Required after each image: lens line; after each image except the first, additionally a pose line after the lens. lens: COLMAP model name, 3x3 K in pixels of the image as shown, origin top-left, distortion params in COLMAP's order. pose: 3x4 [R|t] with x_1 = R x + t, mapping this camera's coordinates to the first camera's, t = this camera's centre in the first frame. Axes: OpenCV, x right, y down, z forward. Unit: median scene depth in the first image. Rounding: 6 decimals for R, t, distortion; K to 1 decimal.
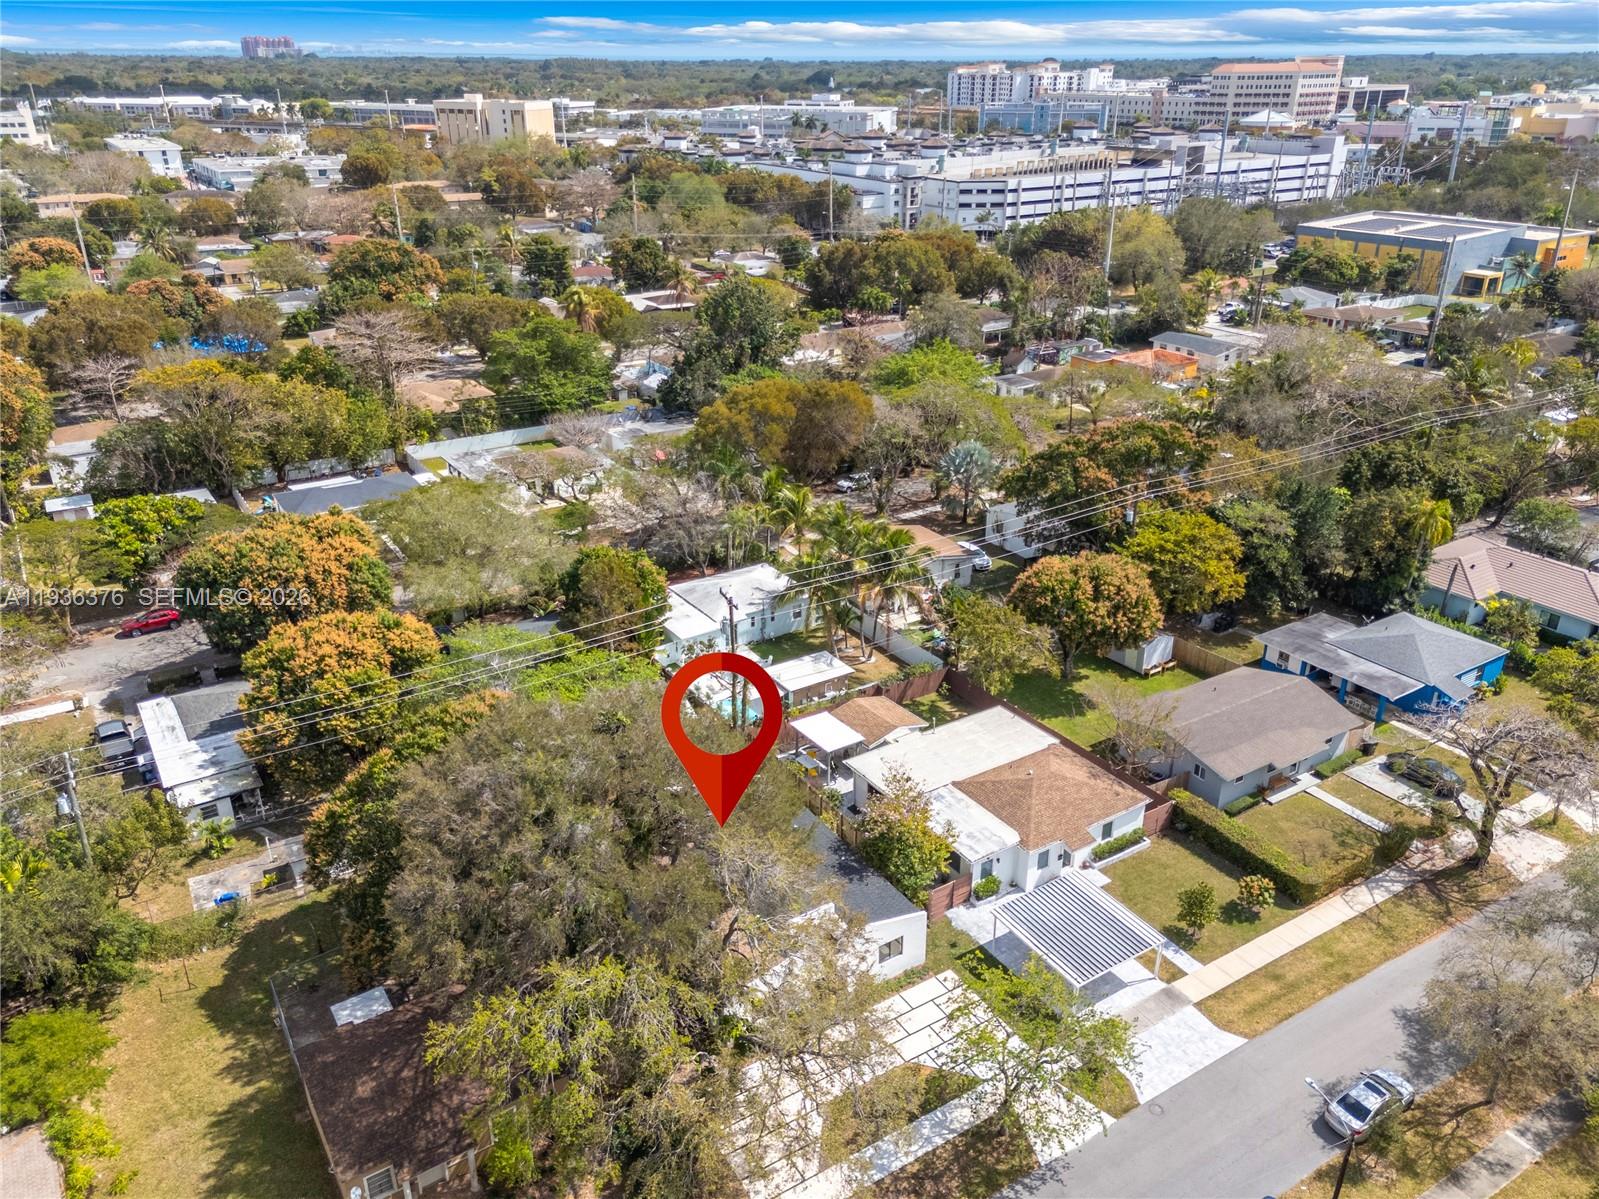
lens RADIAL K [[1197.7, 0, 799.5], [0, 1197.7, 599.5], [0, 0, 1]] dist [0.073678, -0.062090]
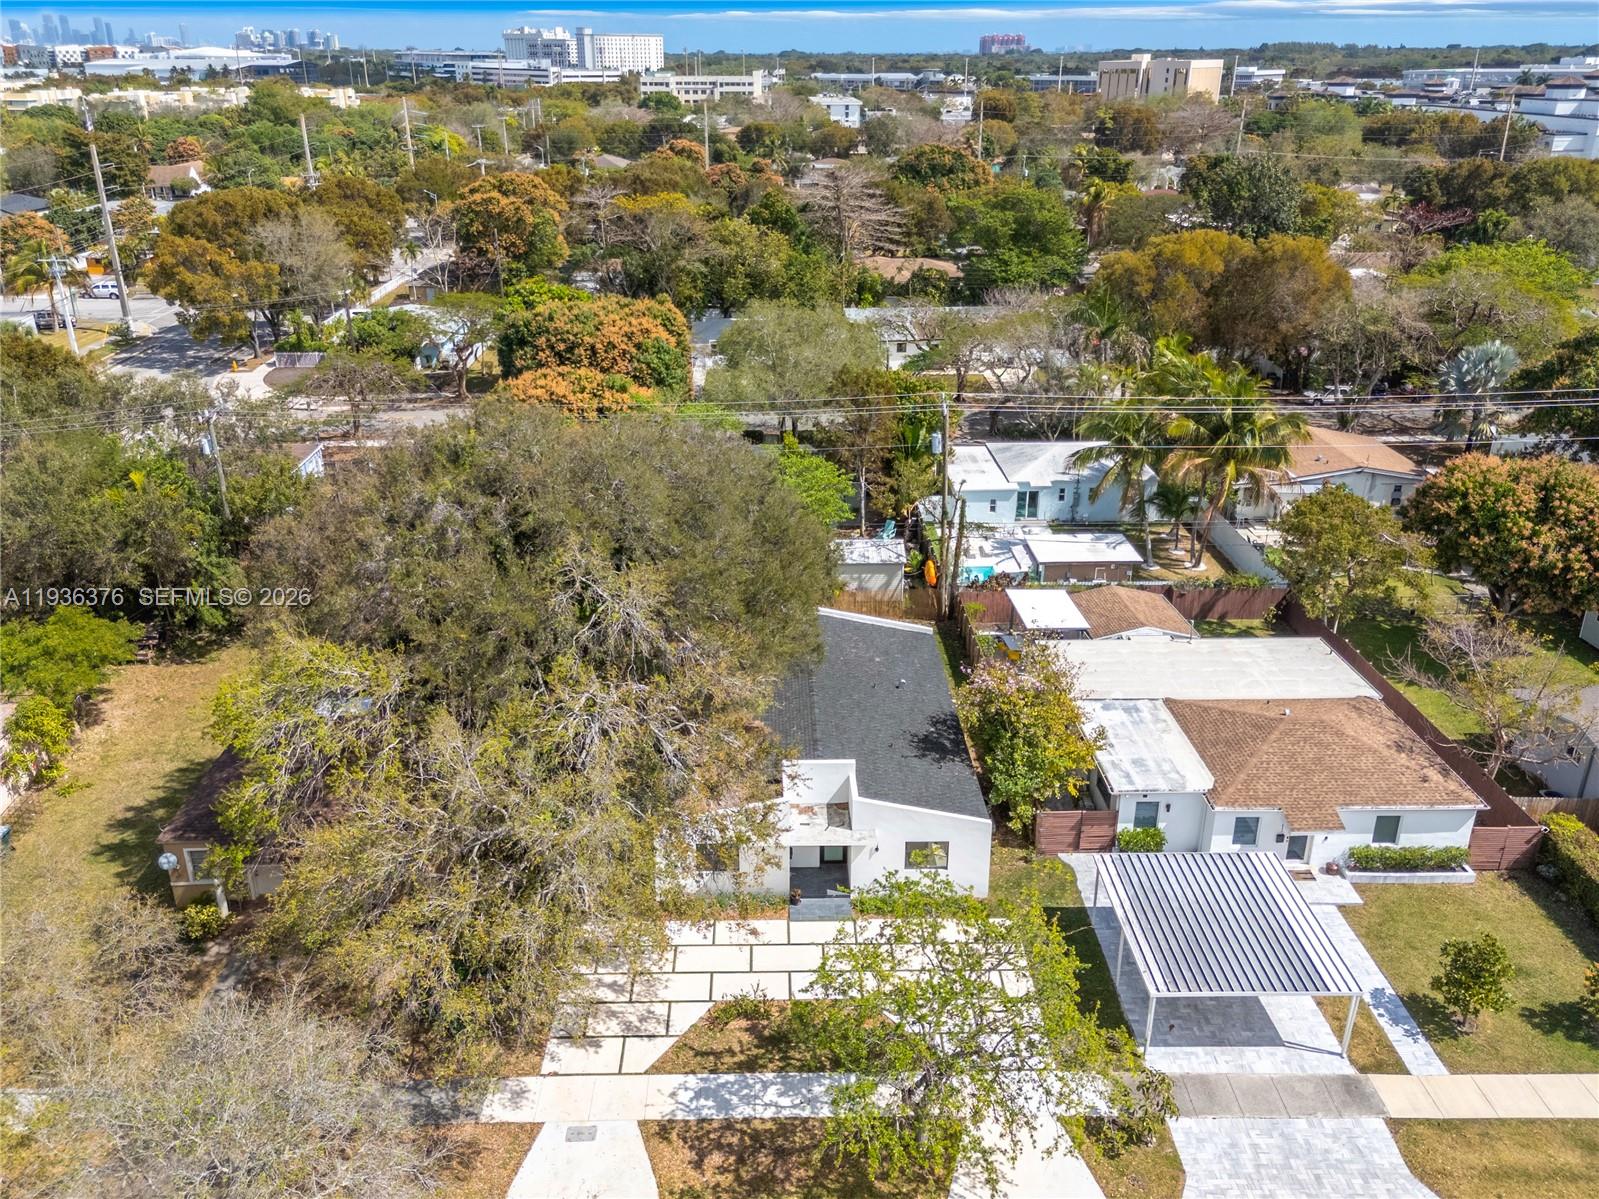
lens RADIAL K [[1159.2, 0, 770.2], [0, 1159.2, 561.5], [0, 0, 1]] dist [0.078923, -0.063807]
pose [[0.844947, 0.202471, -0.495046, 0.235105], [-0.209999, 0.976838, 0.041094, 0.088580], [0.491900, 0.069236, 0.867895, 0.272685]]
